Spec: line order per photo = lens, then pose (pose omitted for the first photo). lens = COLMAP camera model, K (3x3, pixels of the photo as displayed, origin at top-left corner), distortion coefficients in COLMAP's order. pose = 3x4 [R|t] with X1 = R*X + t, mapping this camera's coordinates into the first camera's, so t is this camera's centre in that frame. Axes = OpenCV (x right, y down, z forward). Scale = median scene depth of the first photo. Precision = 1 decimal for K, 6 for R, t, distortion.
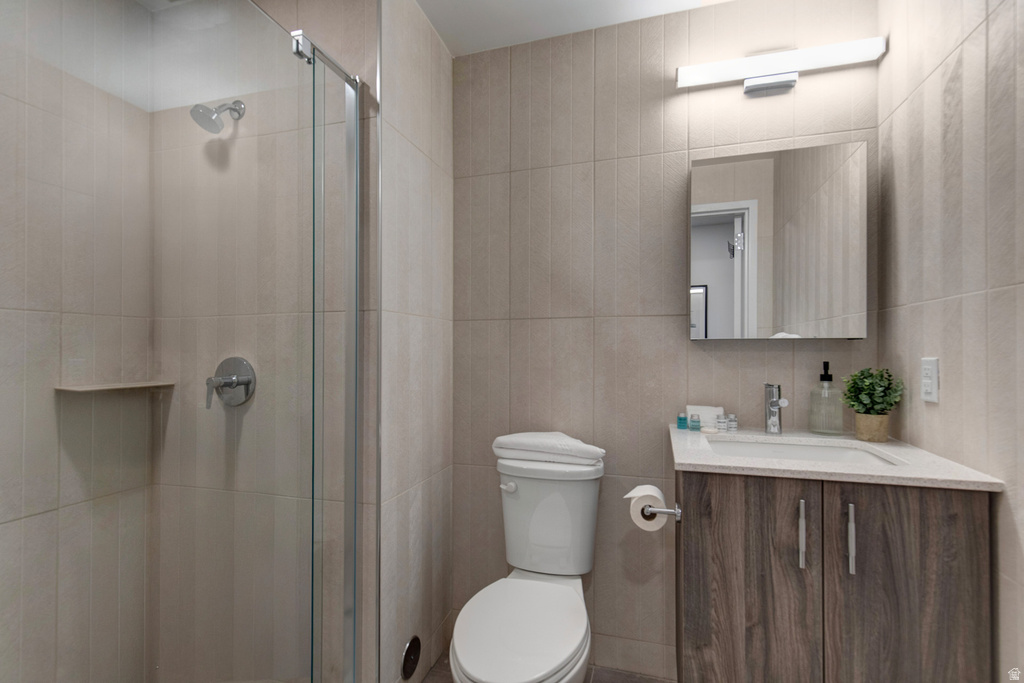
lens RADIAL K [[479.0, 0, 519.1], [0, 479.0, 345.9], [0, 0, 1]] dist [0.010857, -0.000645]
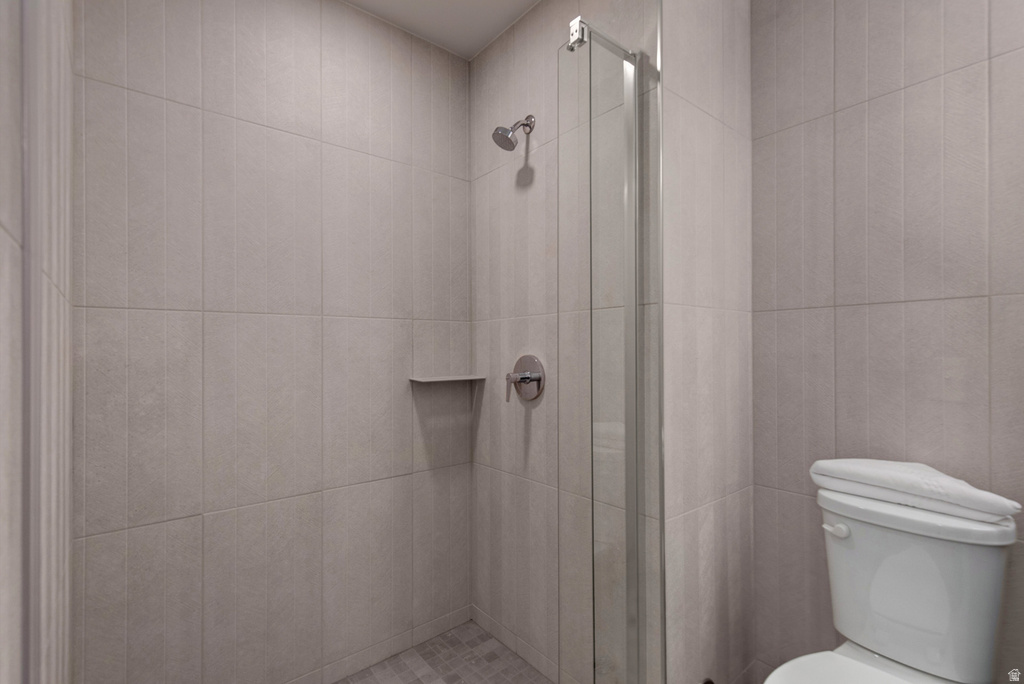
lens RADIAL K [[479.0, 0, 519.1], [0, 479.0, 346.4], [0, 0, 1]] dist [0.010857, -0.000645]
pose [[0.831520, -0.006484, -0.555456, -0.014068], [0.009493, 0.999952, 0.002538, 0.001265], [0.555413, -0.007383, 0.831542, 0.100489]]
